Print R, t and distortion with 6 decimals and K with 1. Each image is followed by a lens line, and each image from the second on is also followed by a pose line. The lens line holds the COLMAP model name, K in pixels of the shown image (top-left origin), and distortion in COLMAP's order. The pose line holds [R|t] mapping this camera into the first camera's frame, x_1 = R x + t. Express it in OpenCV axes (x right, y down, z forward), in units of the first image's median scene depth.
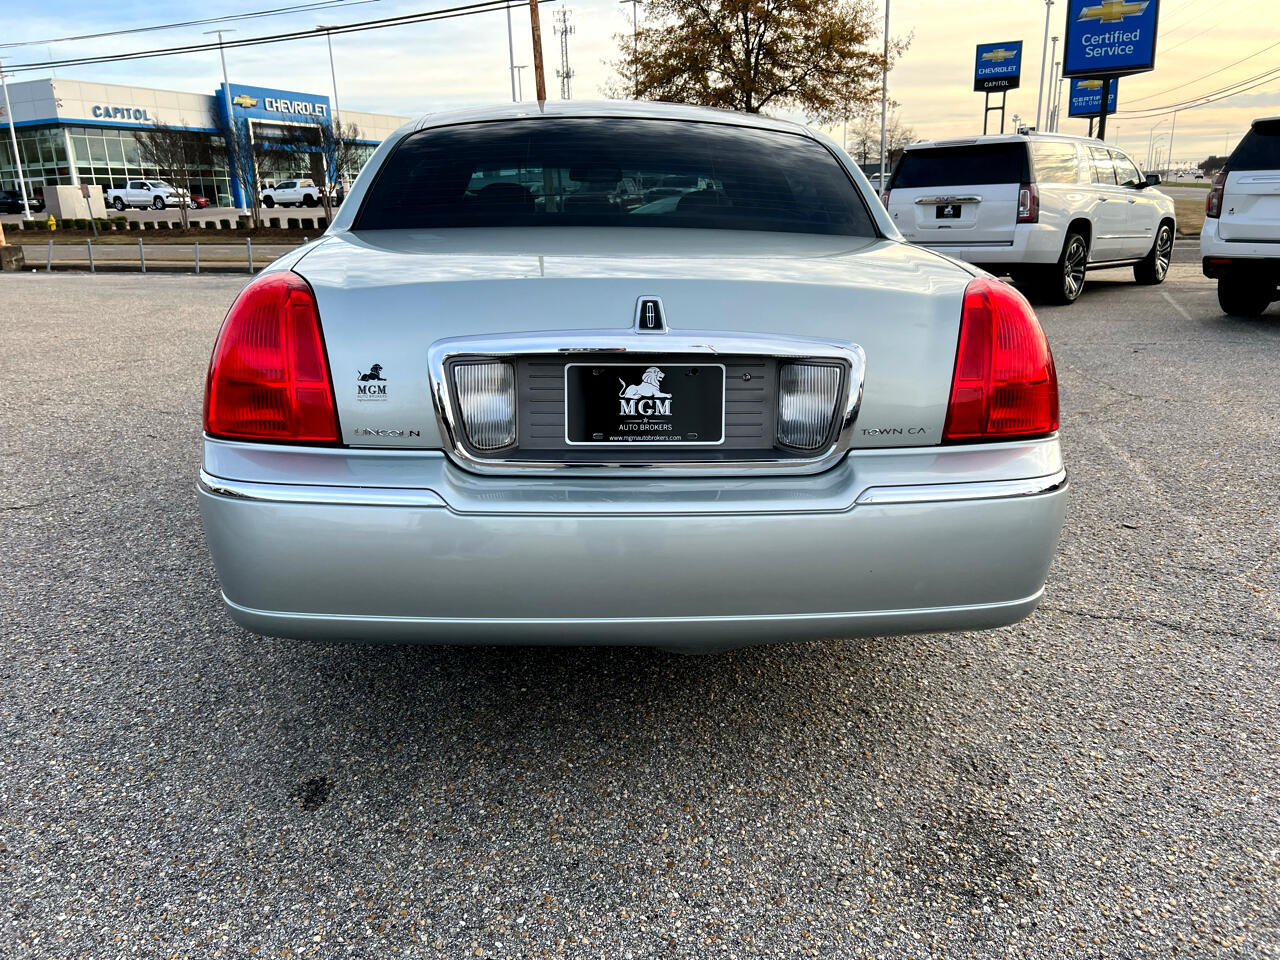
lens RADIAL K [[963.5, 0, 634.6], [0, 963.5, 477.2], [0, 0, 1]] dist [0.044879, -0.042854]
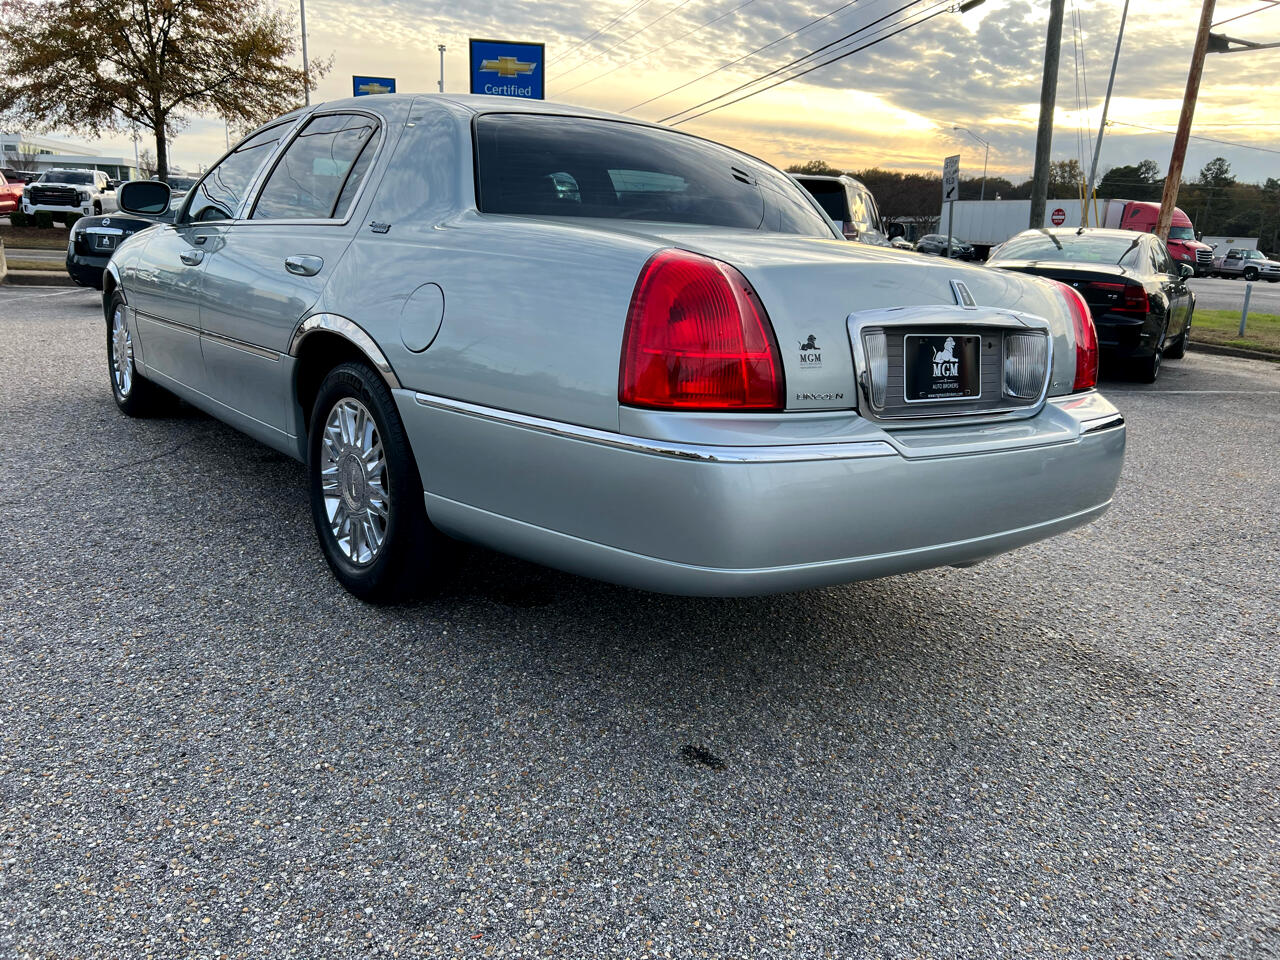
lens RADIAL K [[962.1, 0, 628.7], [0, 962.1, 482.8], [0, 0, 1]] dist [0.046904, -0.048756]
pose [[0.825658, -0.084605, 0.557791, -0.060210], [0.094058, 0.995497, 0.011770, 0.001102], [-0.556275, 0.042747, 0.829898, 0.012007]]
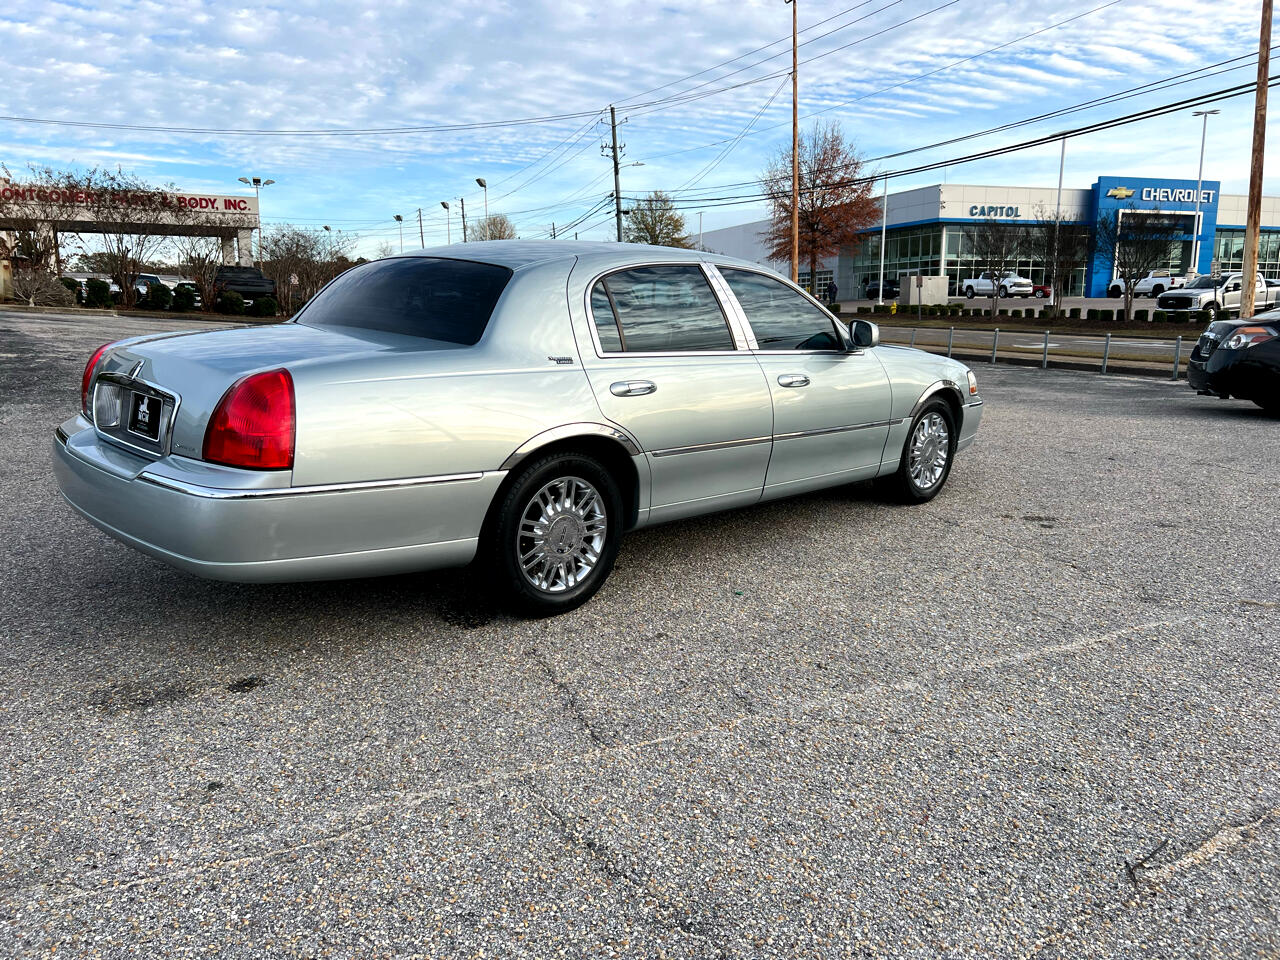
lens RADIAL K [[959.3, 0, 622.9], [0, 959.3, 482.3], [0, 0, 1]] dist [0.053073, -0.055859]
pose [[0.656166, 0.164907, -0.736378, 0.122036], [-0.223011, 0.974620, 0.019541, -0.011485], [0.720911, 0.151398, 0.676288, 0.023688]]
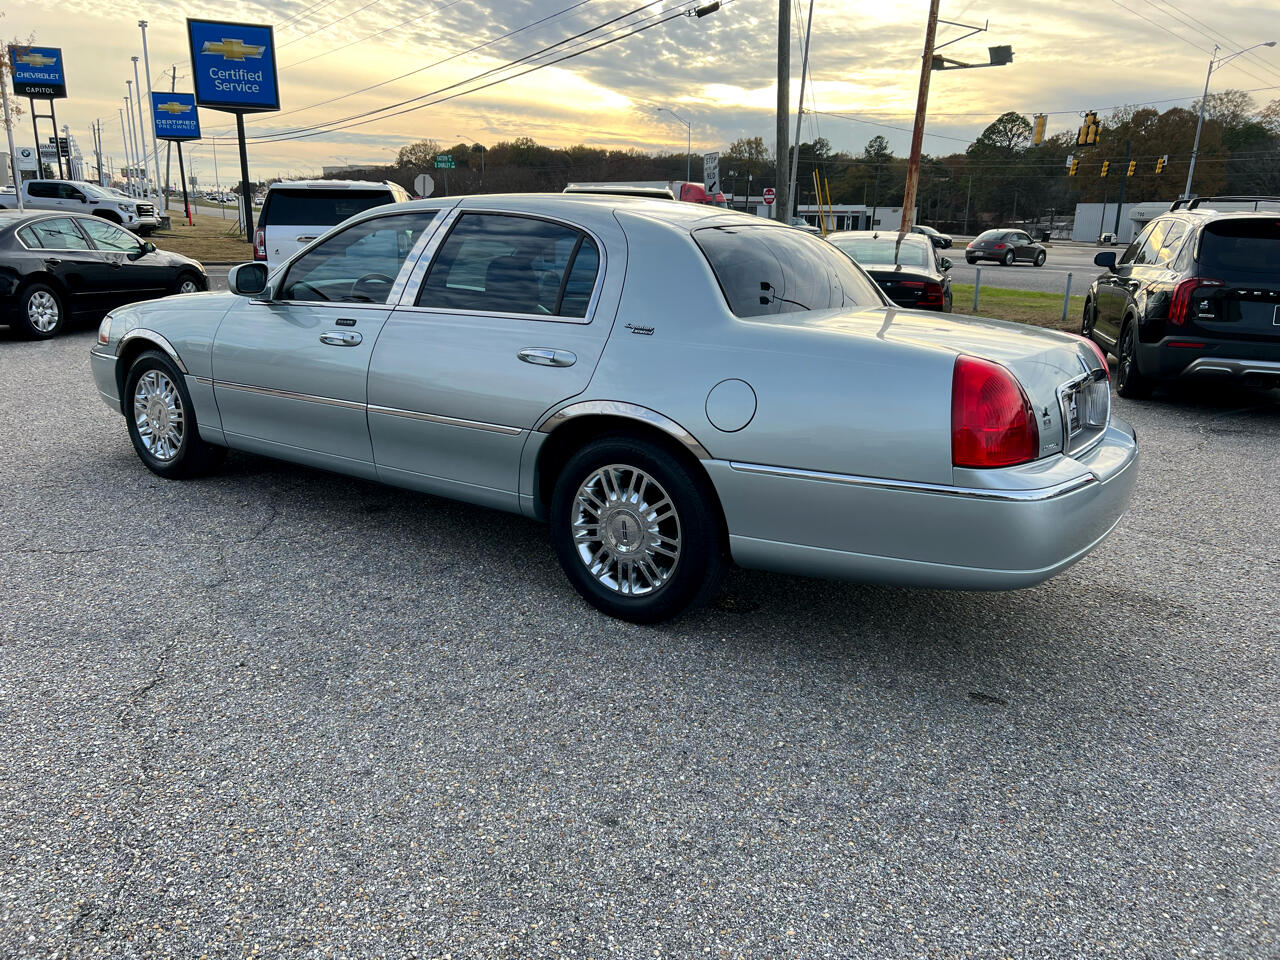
lens RADIAL K [[957.8, 0, 632.4], [0, 957.8, 473.7], [0, 0, 1]] dist [0.046798, -0.045987]
pose [[0.632256, -0.164983, 0.756989, -0.111978], [0.178996, 0.981736, 0.064463, -0.013349], [-0.753799, 0.094741, 0.650240, 0.026659]]
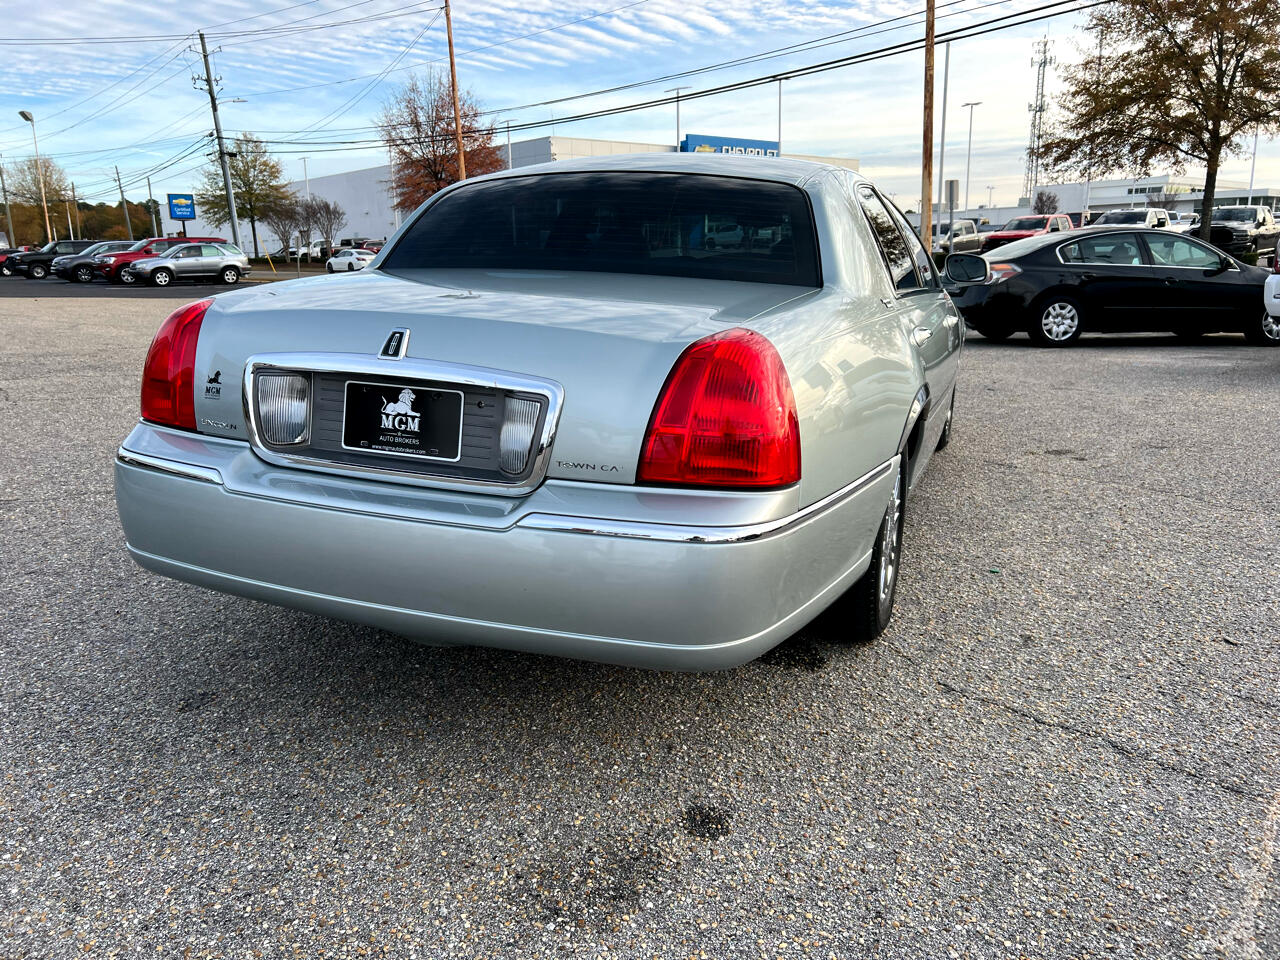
lens RADIAL K [[964.3, 0, 627.6], [0, 964.3, 477.2], [0, 0, 1]] dist [0.047259, -0.051685]
pose [[0.901366, 0.109635, -0.418950, 0.044396], [-0.125635, 0.992019, -0.010702, -0.001723], [0.414433, 0.062282, 0.907946, 0.003293]]
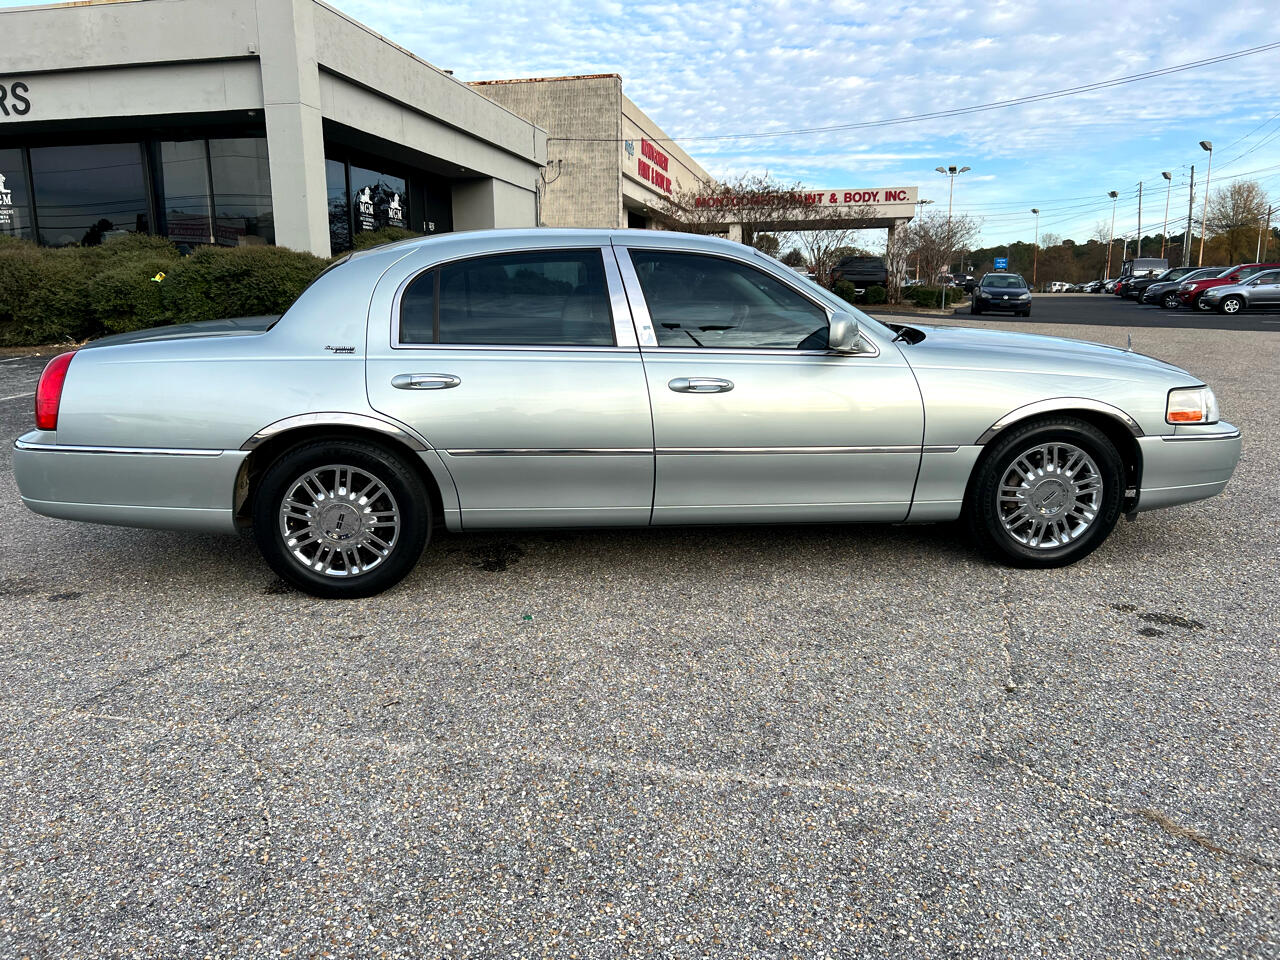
lens RADIAL K [[955.8, 0, 626.9], [0, 955.8, 476.1], [0, 0, 1]] dist [0.042266, -0.044097]
pose [[0.017547, 0.213202, -0.976850, 0.149647], [-0.261871, 0.943876, 0.201301, -0.041388], [0.964943, 0.252277, 0.072394, 0.127399]]
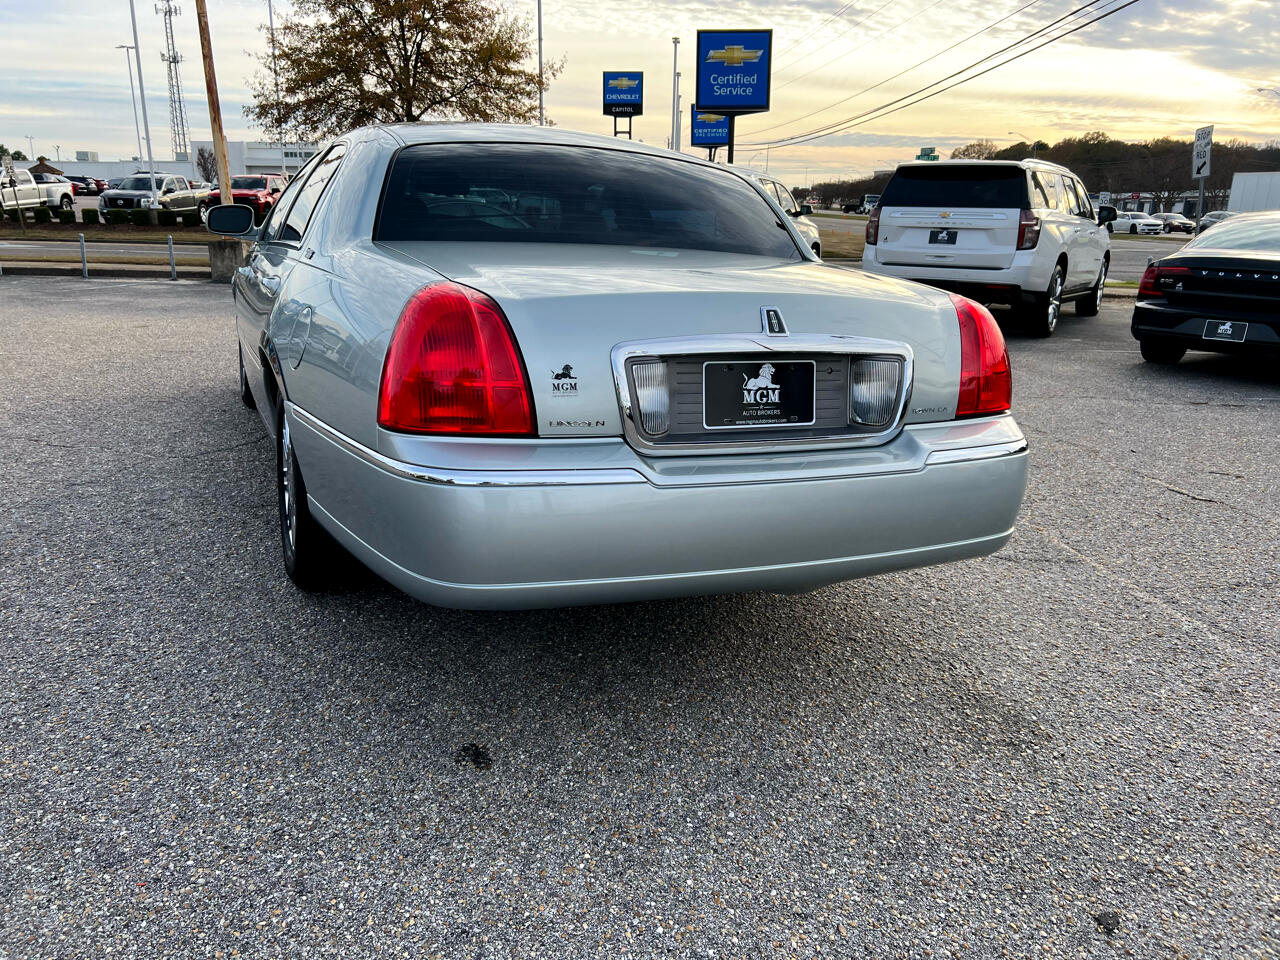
lens RADIAL K [[964.3, 0, 627.6], [0, 964.3, 477.2], [0, 0, 1]] dist [0.047259, -0.051685]
pose [[0.938563, -0.051453, 0.341250, -0.033893], [0.054428, 0.998517, 0.000858, 0.001204], [-0.340789, 0.017768, 0.939972, -0.006054]]
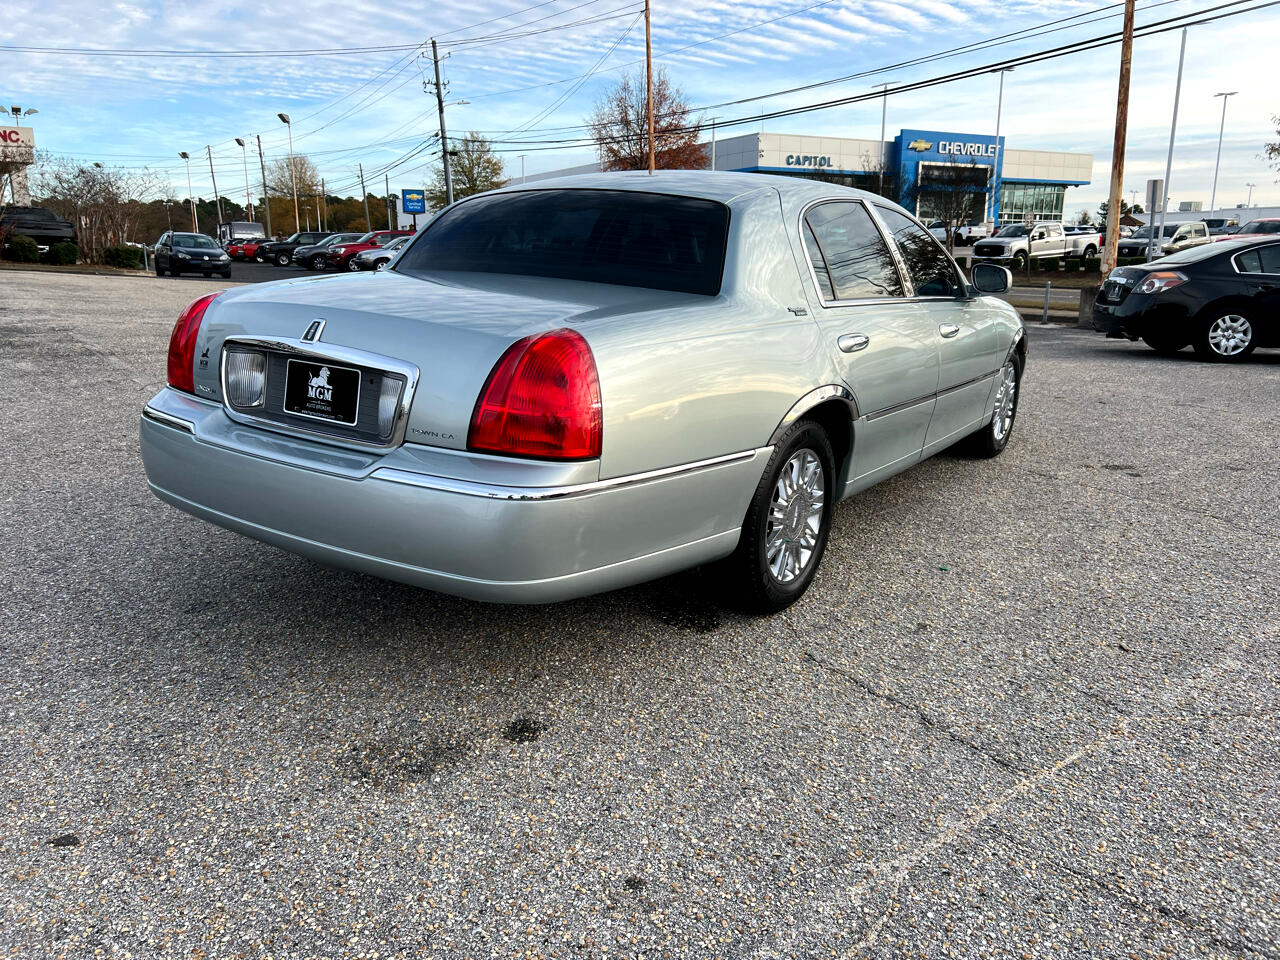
lens RADIAL K [[962.1, 0, 628.7], [0, 962.1, 482.8], [0, 0, 1]] dist [0.046904, -0.048756]
pose [[0.791282, 0.169581, -0.587465, 0.075028], [-0.187757, 0.981742, 0.030498, -0.004229], [0.581911, 0.086168, 0.808675, 0.005272]]
